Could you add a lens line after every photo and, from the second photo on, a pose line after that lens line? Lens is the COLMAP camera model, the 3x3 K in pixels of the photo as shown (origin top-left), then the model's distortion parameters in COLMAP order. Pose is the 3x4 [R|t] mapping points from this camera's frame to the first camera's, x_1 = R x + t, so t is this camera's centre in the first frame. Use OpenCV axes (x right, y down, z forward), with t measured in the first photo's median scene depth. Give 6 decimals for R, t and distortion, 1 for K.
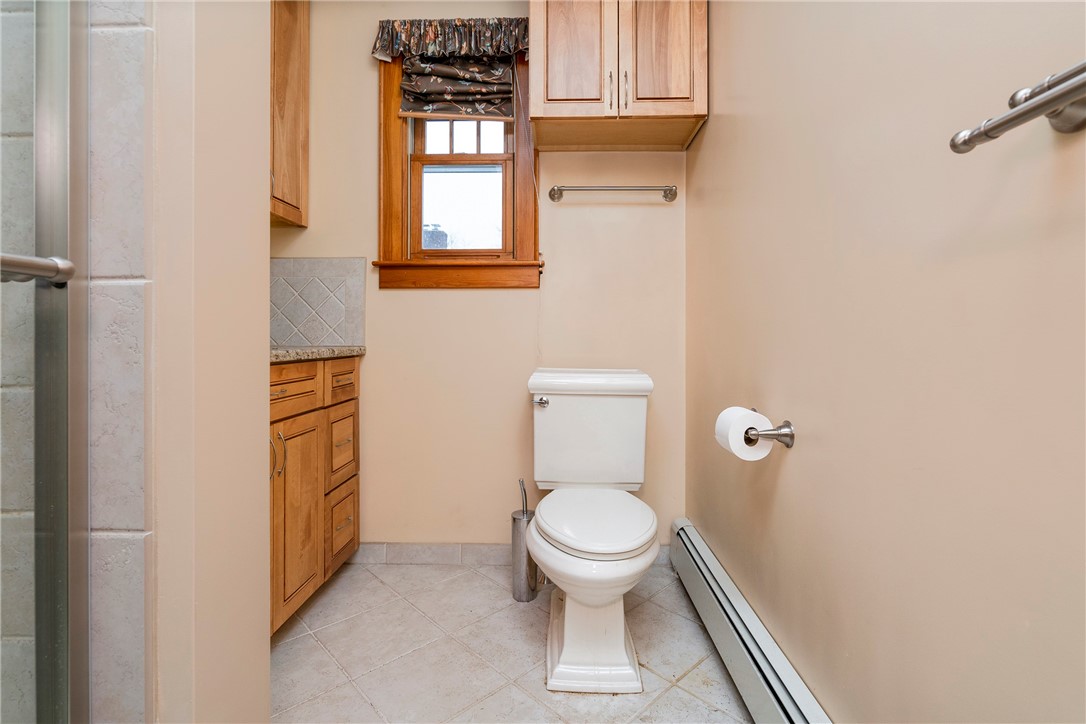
lens RADIAL K [[516.4, 0, 540.3], [0, 516.4, 349.0], [0, 0, 1]] dist [-0.002760, 0.000710]
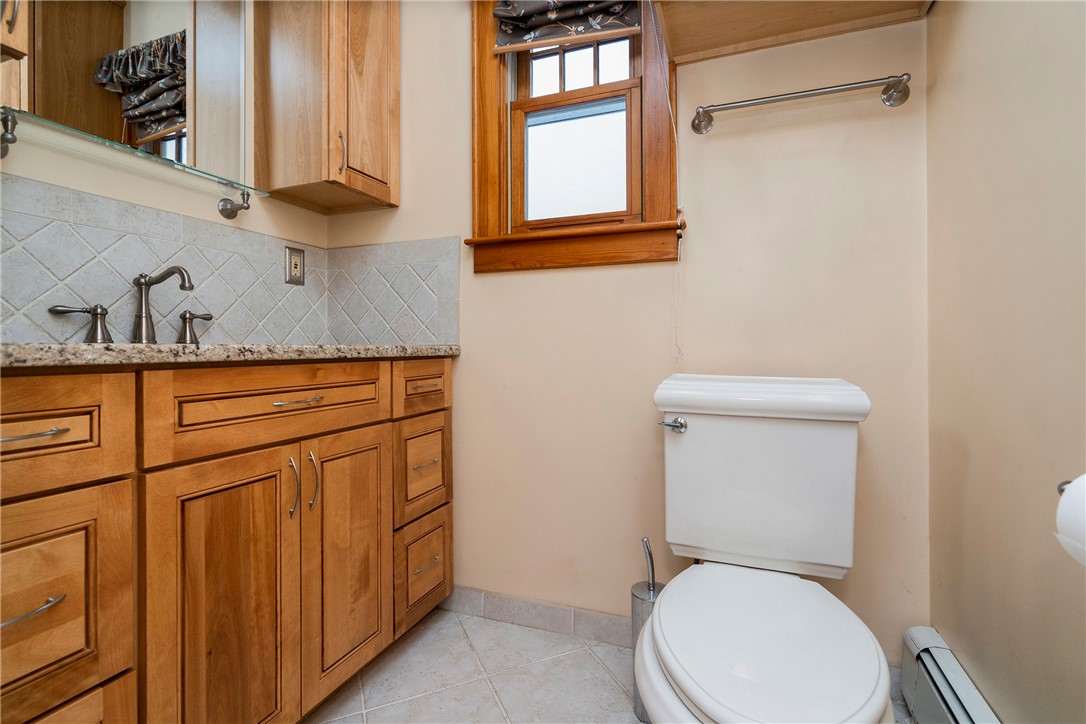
lens RADIAL K [[516.4, 0, 540.3], [0, 516.4, 349.0], [0, 0, 1]] dist [-0.002760, 0.000710]
pose [[0.946252, -0.003864, -0.323408, 0.047523], [-0.002508, 0.999811, -0.019282, 0.016718], [0.323421, 0.019056, 0.946063, 0.284110]]
